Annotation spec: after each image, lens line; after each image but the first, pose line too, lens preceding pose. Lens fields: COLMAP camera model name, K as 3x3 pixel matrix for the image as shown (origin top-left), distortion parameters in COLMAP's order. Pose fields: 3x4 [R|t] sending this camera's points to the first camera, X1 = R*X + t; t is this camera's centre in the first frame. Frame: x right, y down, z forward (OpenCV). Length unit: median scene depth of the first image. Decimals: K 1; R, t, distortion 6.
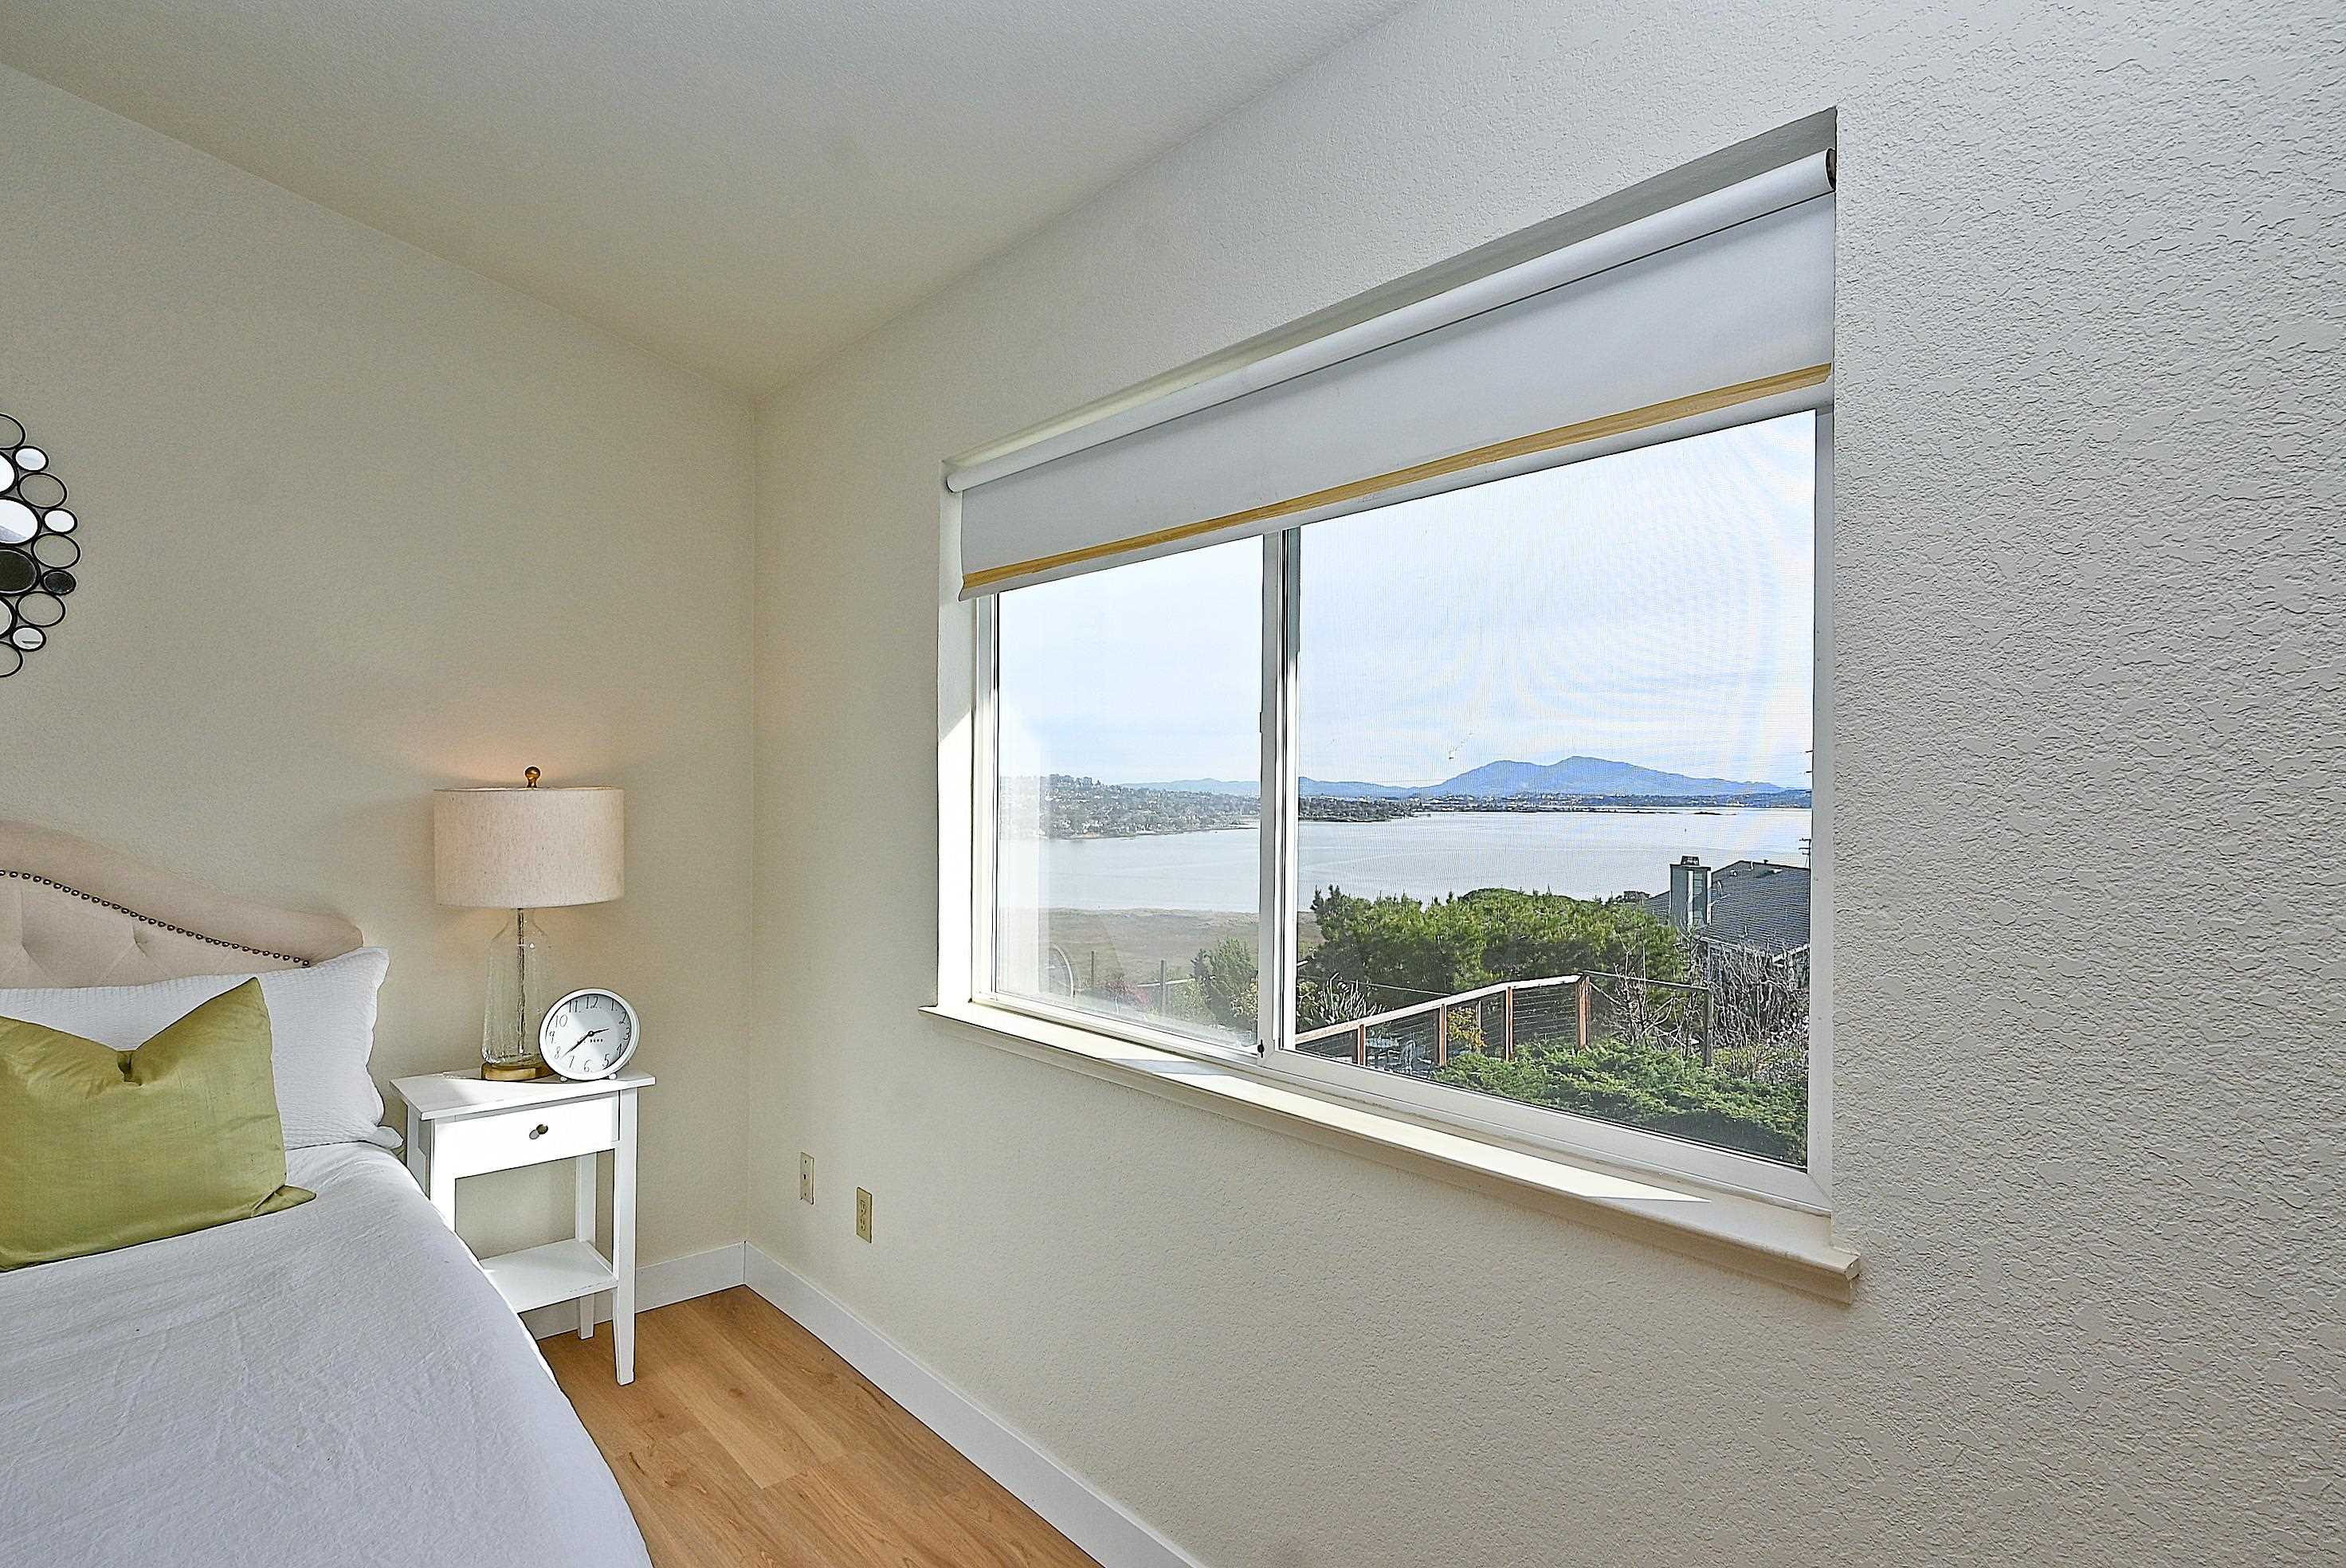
lens RADIAL K [[1170.5, 0, 1173.0], [0, 1170.5, 789.8], [0, 0, 1]] dist [-0.002631, 0.000443]
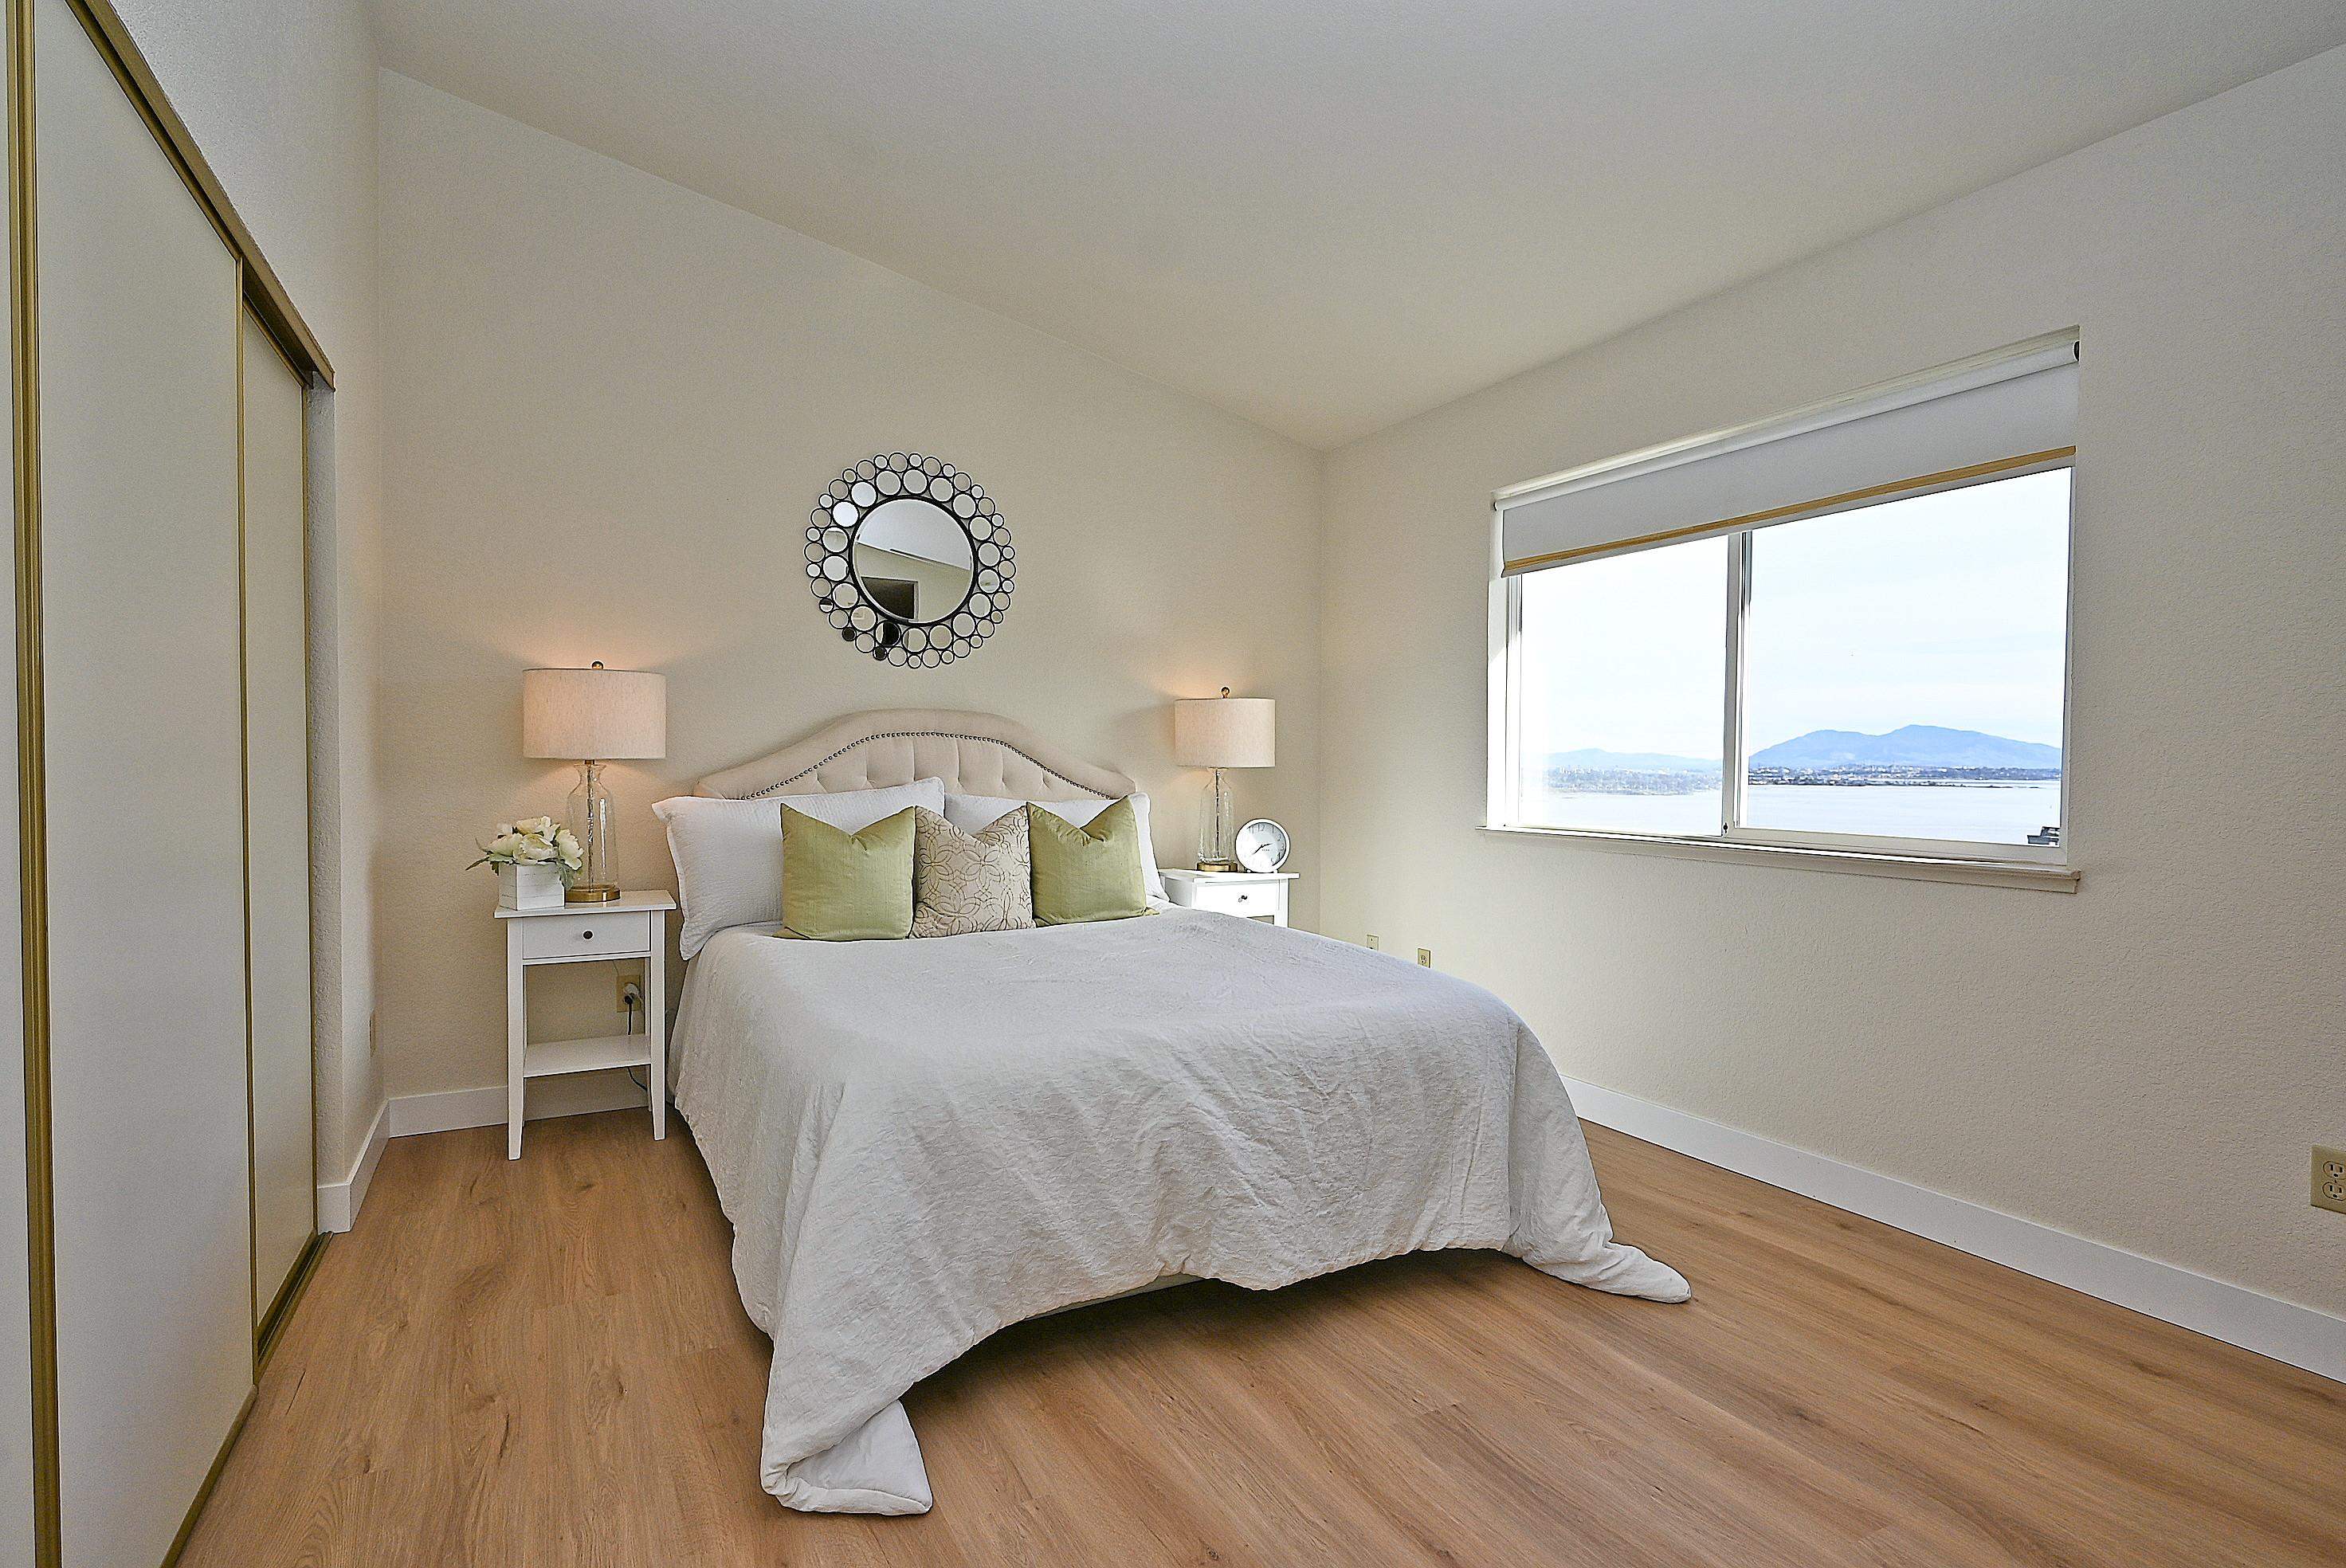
lens RADIAL K [[1170.5, 0, 1185.5], [0, 1170.5, 770.4], [0, 0, 1]] dist [-0.002631, 0.000443]
pose [[0.974851, -0.000860, -0.222856, -0.235439], [0.002216, 0.999981, 0.005833, 0.092597], [0.222847, -0.006180, 0.974834, -0.663514]]
